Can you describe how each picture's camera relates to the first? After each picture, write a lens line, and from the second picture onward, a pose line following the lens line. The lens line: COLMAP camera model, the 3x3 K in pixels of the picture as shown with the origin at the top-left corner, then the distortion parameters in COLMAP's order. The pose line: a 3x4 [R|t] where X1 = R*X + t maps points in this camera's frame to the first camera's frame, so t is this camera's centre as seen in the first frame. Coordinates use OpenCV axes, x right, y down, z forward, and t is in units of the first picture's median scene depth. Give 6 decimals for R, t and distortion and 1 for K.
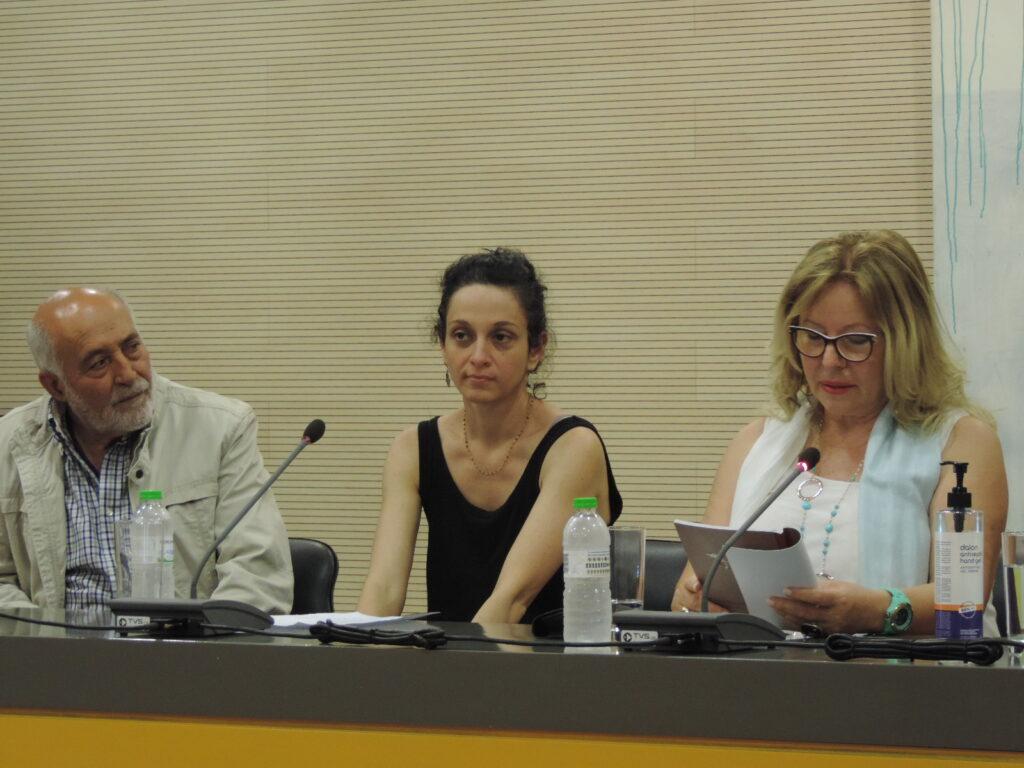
lens RADIAL K [[3825.0, 0, 513.0], [0, 3825.0, 378.7], [0, 0, 1]] dist [-0.069846, 0.000000]
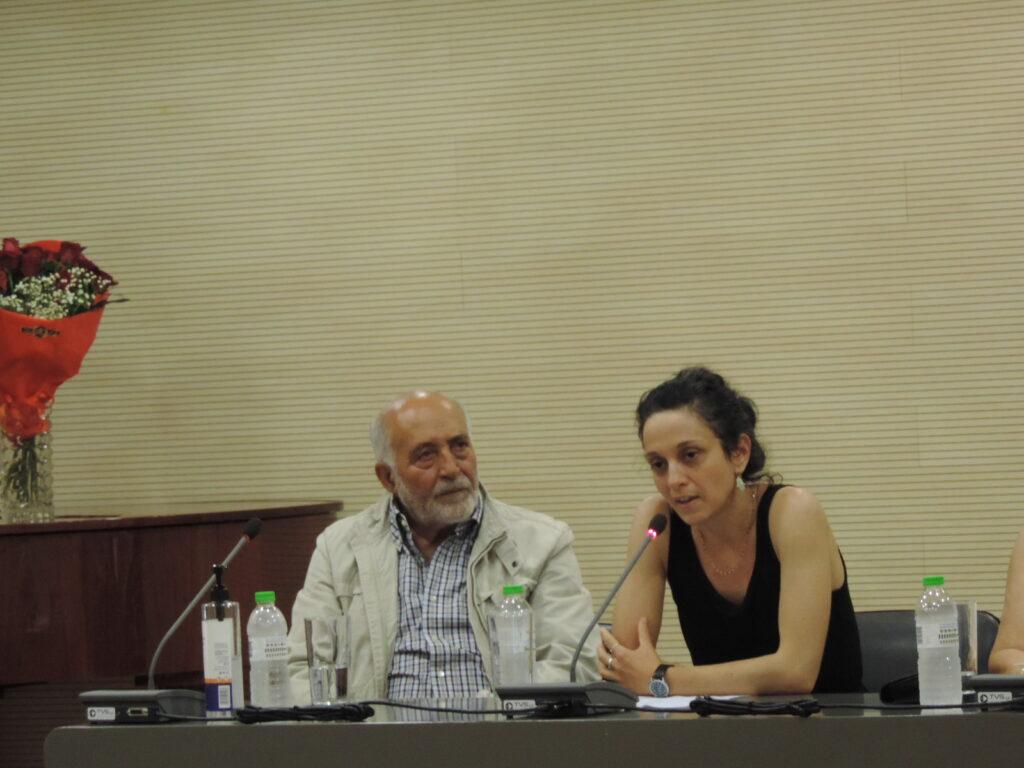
lens RADIAL K [[5146.5, 0, 511.3], [0, 5146.5, 384.5], [0, 0, 1]] dist [-0.012780, 0.000000]
pose [[0.999388, -0.034577, 0.005293, -0.111163], [0.034607, 0.999385, -0.005641, -0.022188], [-0.005094, 0.005820, 0.999970, -0.526648]]
